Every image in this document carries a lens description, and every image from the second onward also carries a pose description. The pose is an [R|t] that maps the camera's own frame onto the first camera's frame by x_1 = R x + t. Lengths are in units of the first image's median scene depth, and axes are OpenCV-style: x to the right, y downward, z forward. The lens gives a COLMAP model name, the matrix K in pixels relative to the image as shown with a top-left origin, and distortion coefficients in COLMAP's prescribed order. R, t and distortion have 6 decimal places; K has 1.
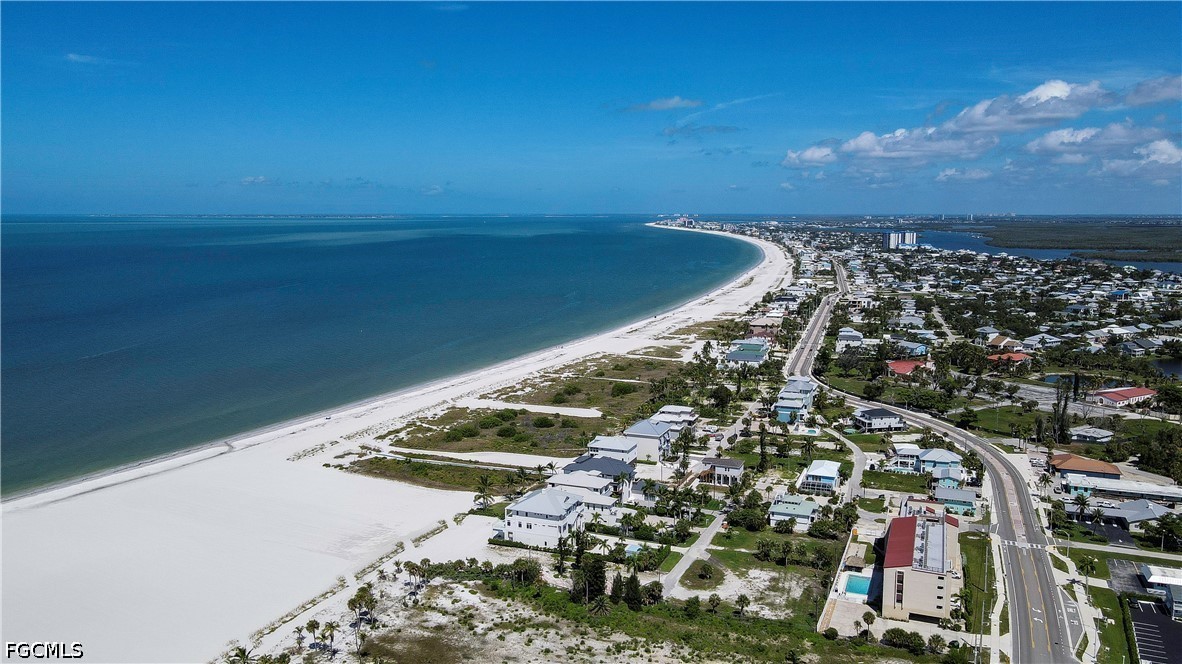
lens RADIAL K [[886.7, 0, 591.0], [0, 886.7, 332.0], [0, 0, 1]] dist [-0.002108, 0.049005]
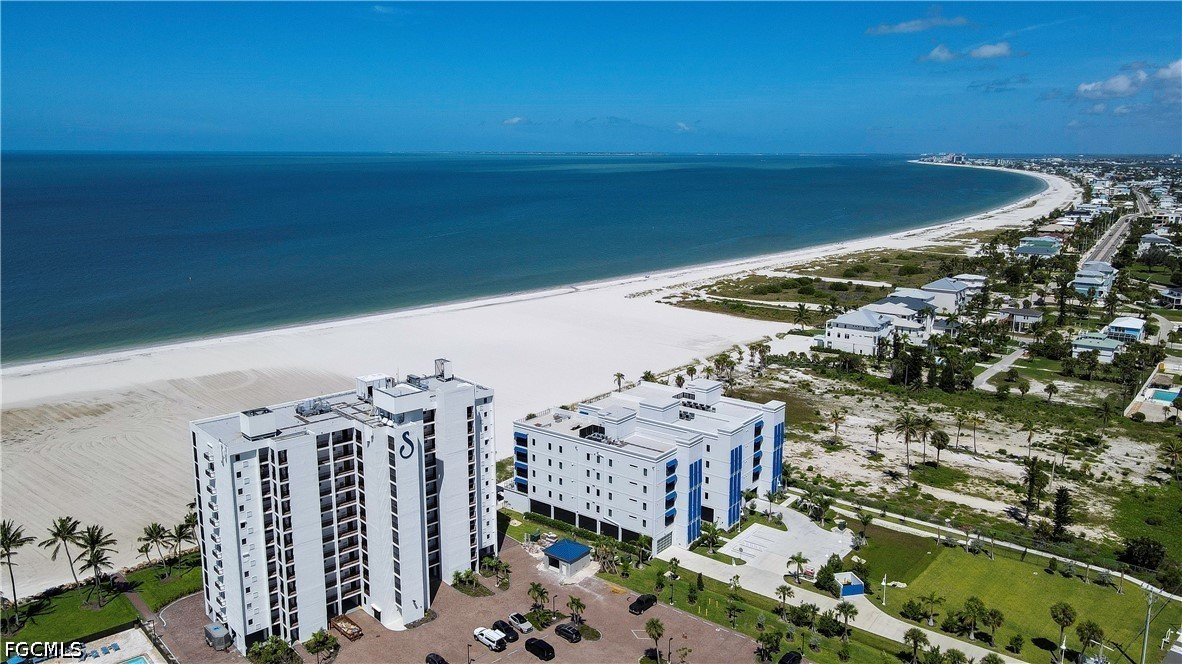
lens RADIAL K [[886.7, 0, 591.0], [0, 886.7, 332.0], [0, 0, 1]] dist [-0.002108, 0.049005]
pose [[0.964071, 0.050229, -0.260851, -0.059785], [-0.035409, 0.997497, 0.061207, 0.100866], [0.263272, -0.049772, 0.963437, -0.147757]]
